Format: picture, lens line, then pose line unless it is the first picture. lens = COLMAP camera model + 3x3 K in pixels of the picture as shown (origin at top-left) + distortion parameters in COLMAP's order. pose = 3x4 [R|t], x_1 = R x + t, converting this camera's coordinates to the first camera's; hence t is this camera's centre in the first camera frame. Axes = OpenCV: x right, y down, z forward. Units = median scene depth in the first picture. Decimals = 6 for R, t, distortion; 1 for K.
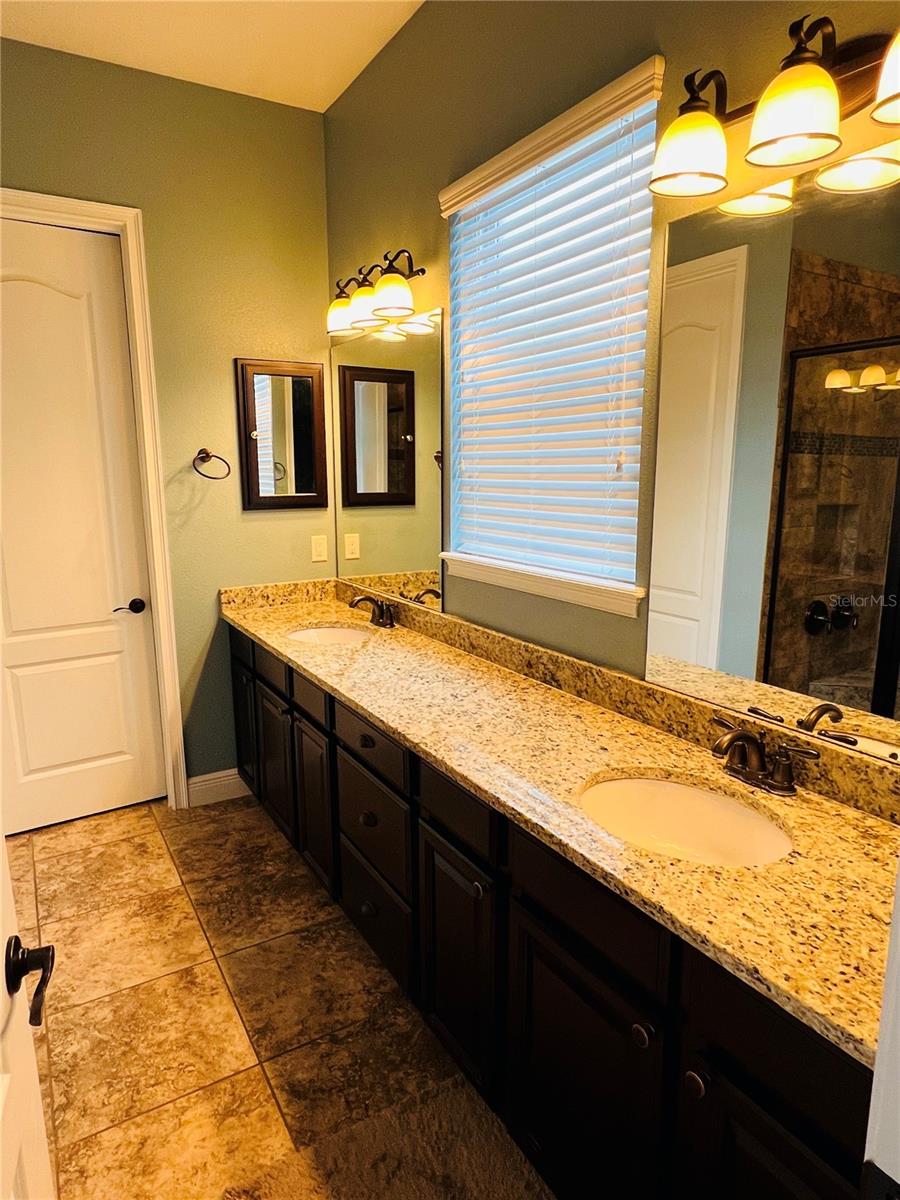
lens RADIAL K [[706.7, 0, 446.0], [0, 706.7, 595.9], [0, 0, 1]] dist [-0.000766, 0.002394]
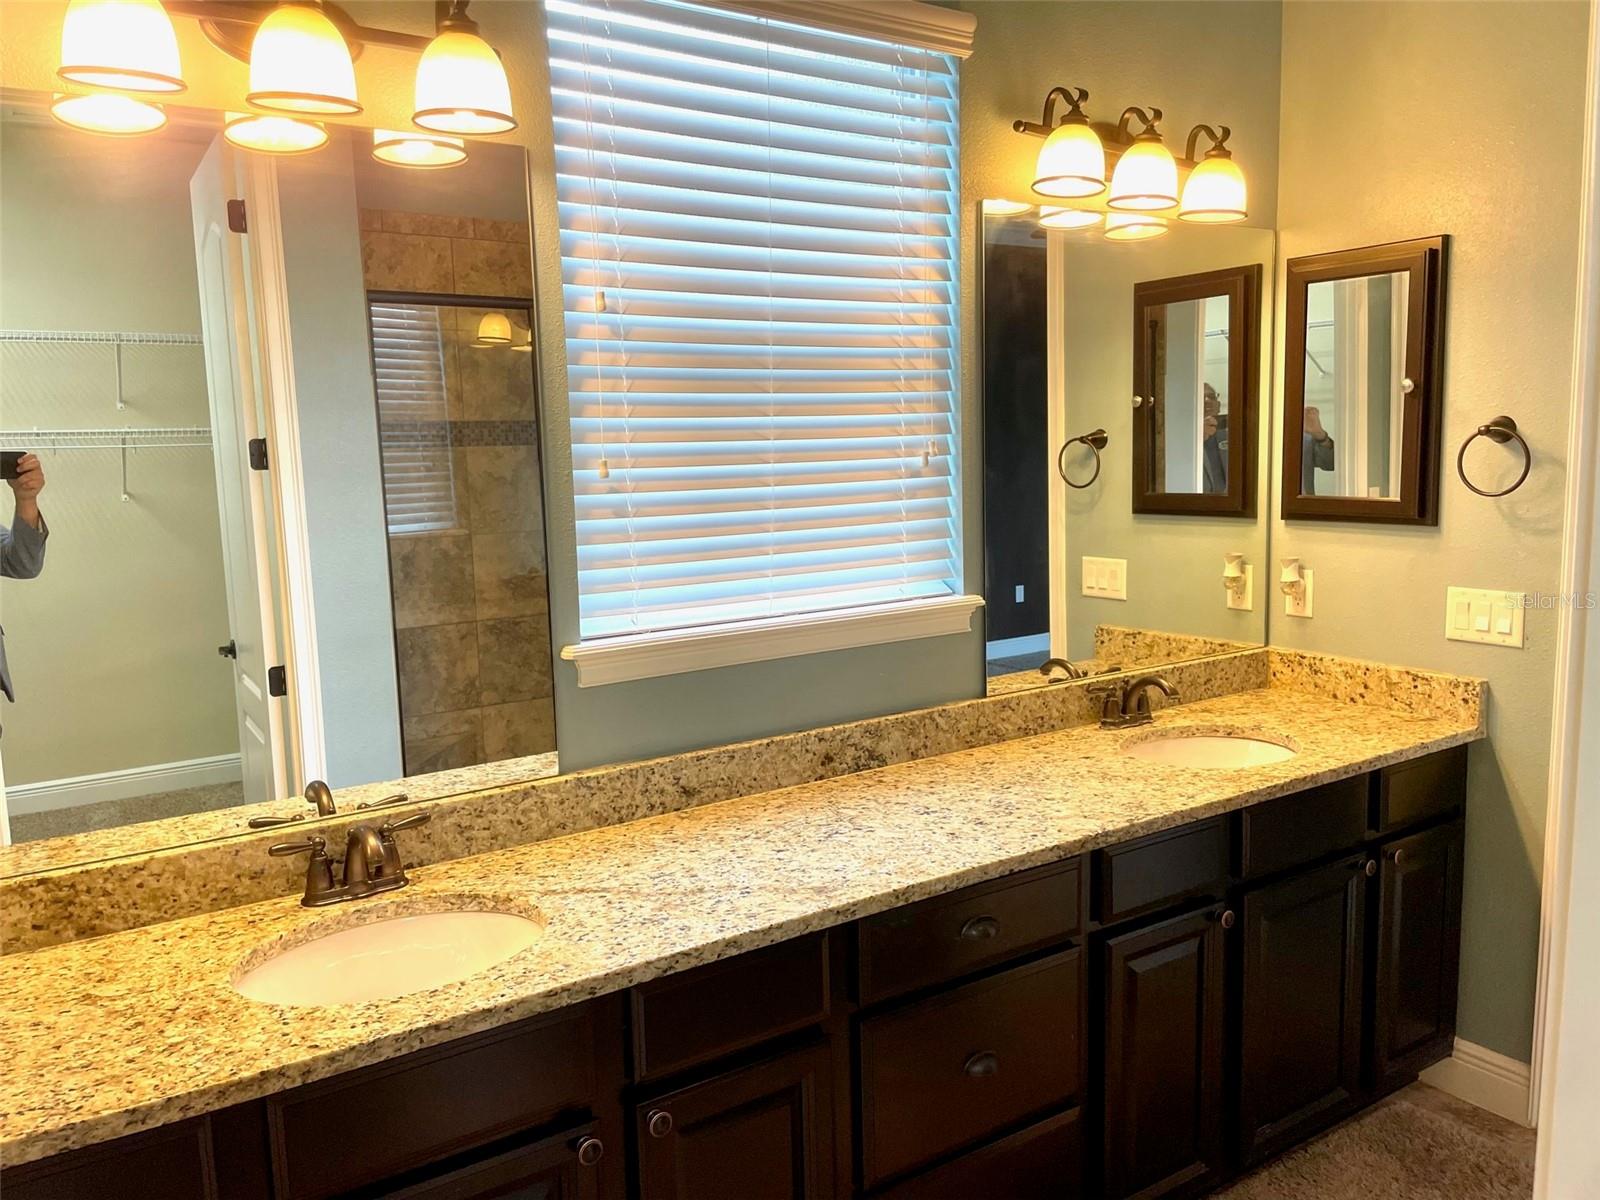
lens RADIAL K [[1214.9, 0, 809.4], [0, 1214.9, 607.0], [0, 0, 1]] dist [0.079546, -0.004460]
pose [[-0.047898, -0.137239, 0.989379, -1.042479], [0.198850, 0.969379, 0.144092, -0.219053], [-0.978859, 0.203640, -0.019141, 1.072560]]
